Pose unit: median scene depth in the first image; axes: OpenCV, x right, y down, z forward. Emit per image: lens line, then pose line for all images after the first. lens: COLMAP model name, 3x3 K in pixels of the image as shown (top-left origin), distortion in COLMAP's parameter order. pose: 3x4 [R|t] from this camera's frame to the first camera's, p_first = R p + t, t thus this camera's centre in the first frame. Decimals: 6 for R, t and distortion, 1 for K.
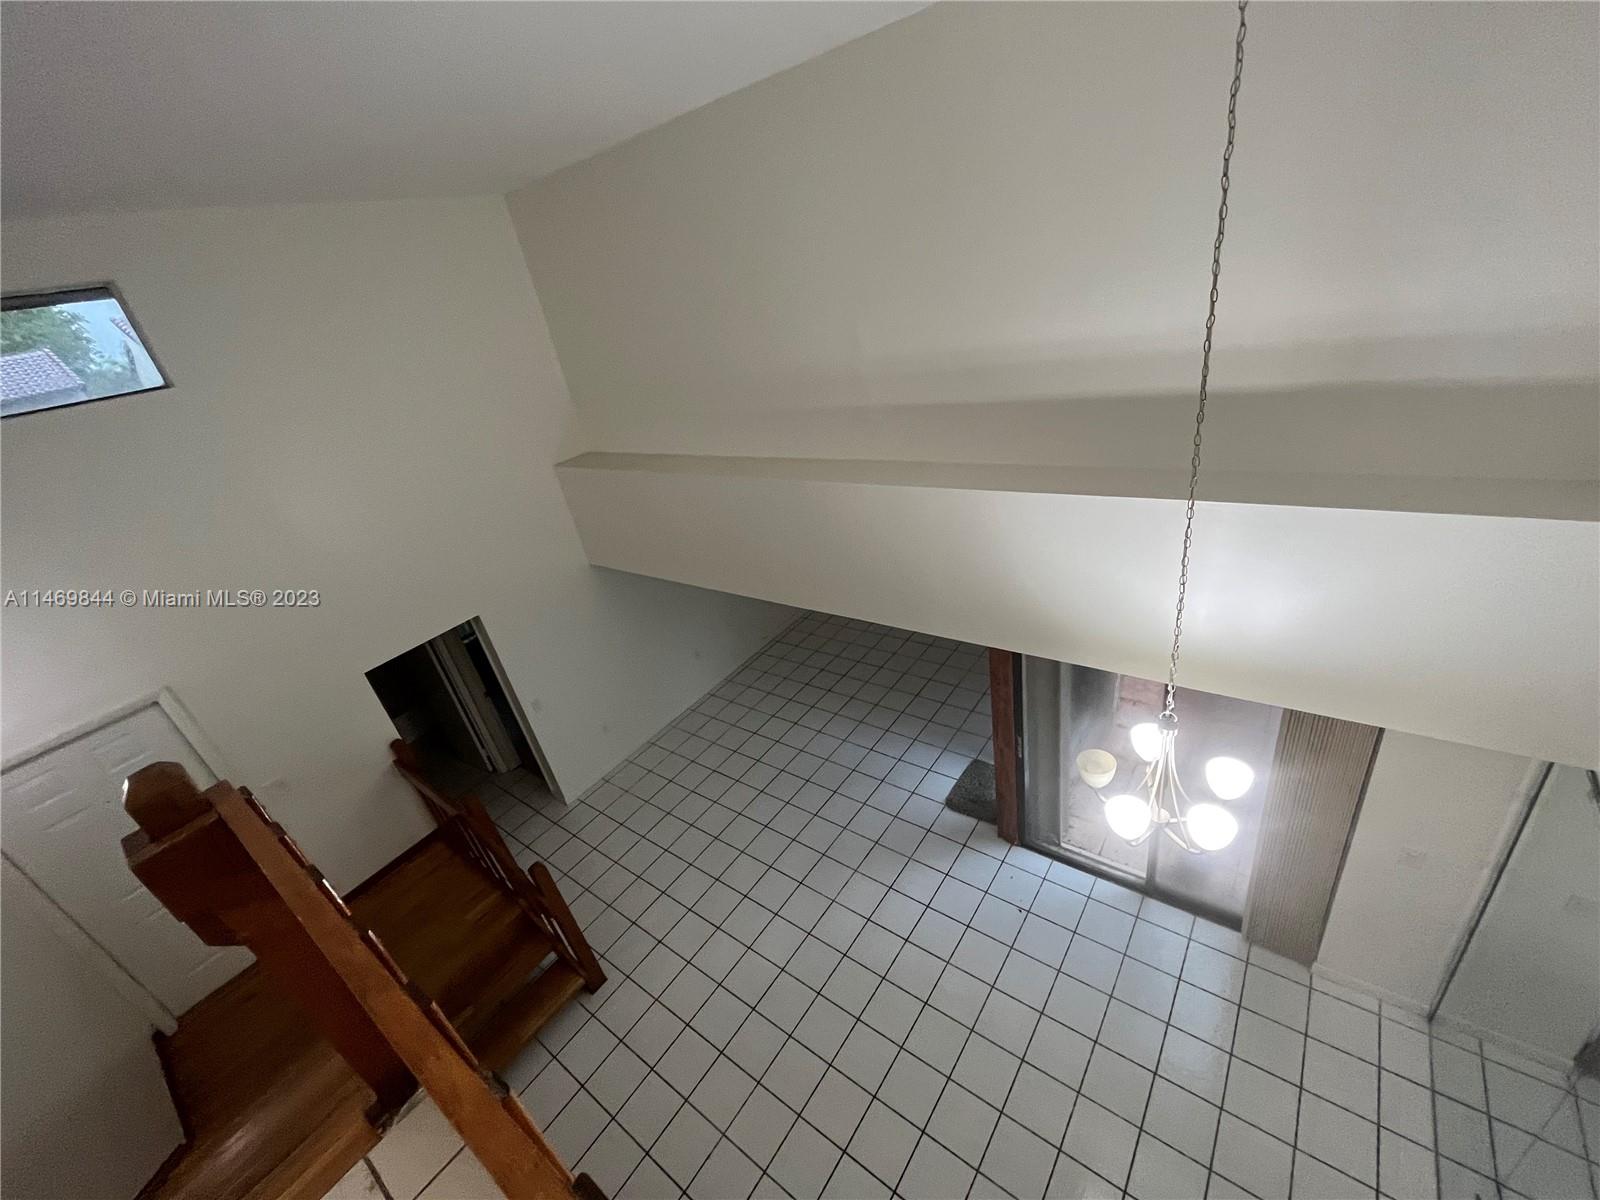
lens RADIAL K [[649.2, 0, 801.1], [0, 649.2, 602.8], [0, 0, 1]] dist [-0.002843, -0.000372]
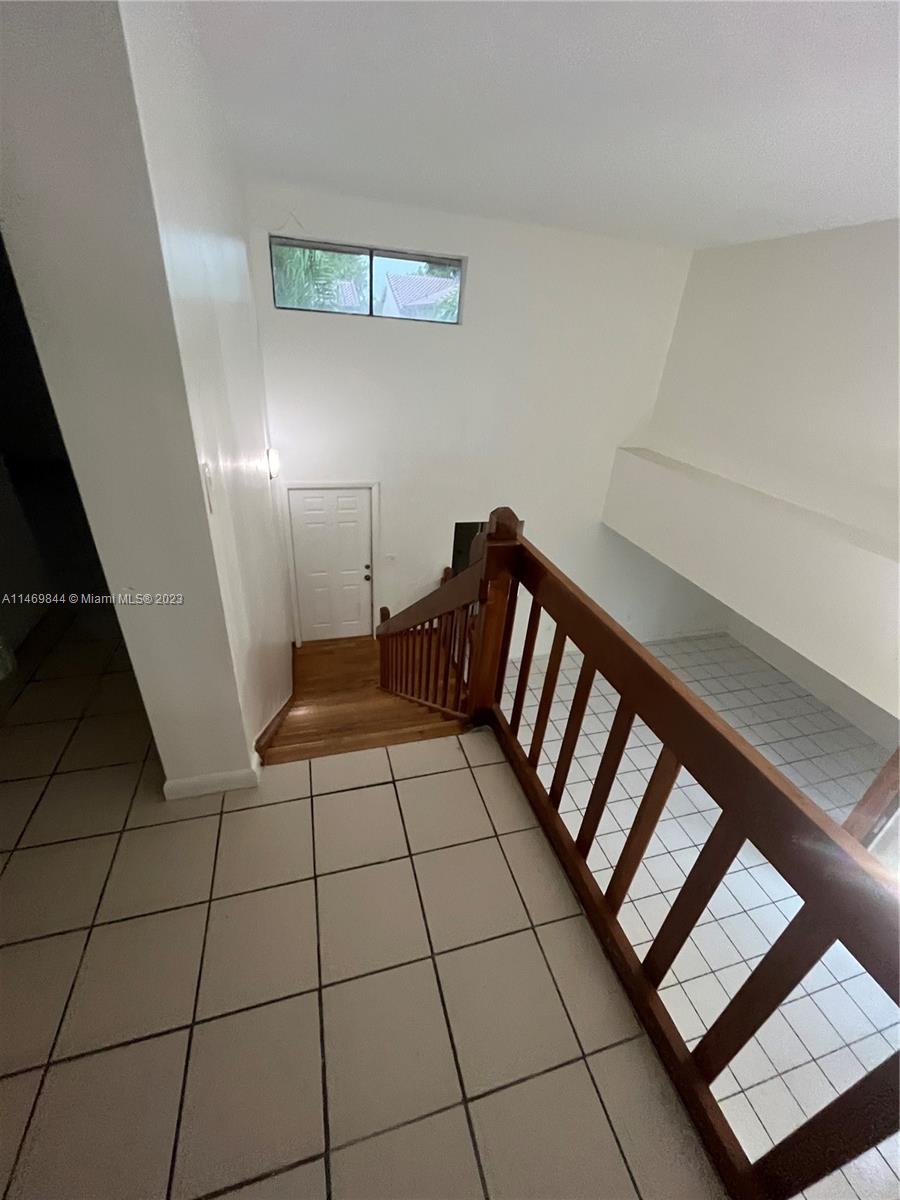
lens RADIAL K [[486.9, 0, 450.4], [0, 486.9, 596.7], [0, 0, 1]] dist [-0.002843, -0.000372]
pose [[0.774487, 0.487224, -0.403462, -0.080107], [-0.462235, 0.871295, 0.164874, 0.063746], [0.431866, 0.058801, 0.900019, -0.088693]]
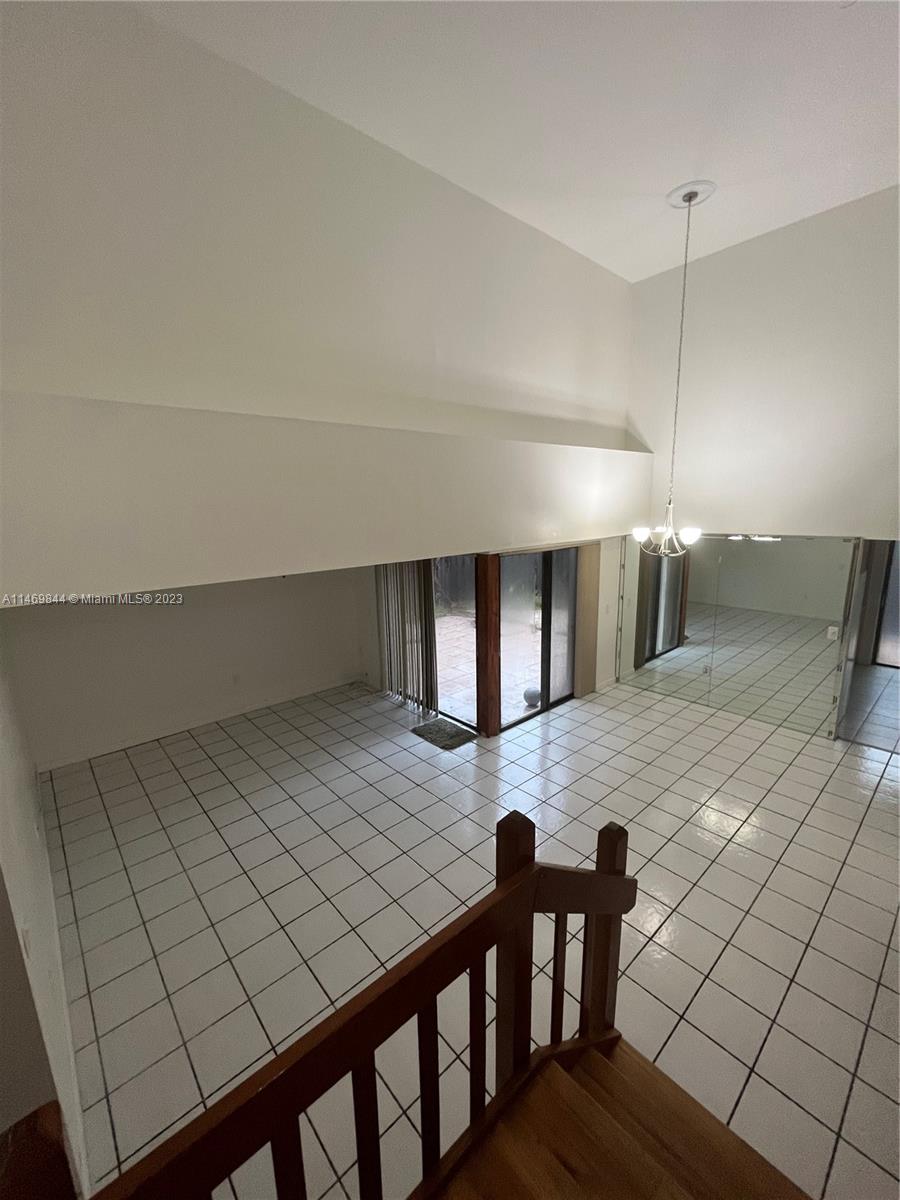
lens RADIAL K [[486.9, 0, 448.7], [0, 486.9, 599.8], [0, 0, 1]] dist [-0.002843, -0.000372]
pose [[0.192276, -0.024229, 0.981042, -0.647571], [0.444210, 0.893562, -0.064993, 0.115260], [-0.875047, 0.448285, 0.182573, 0.678841]]
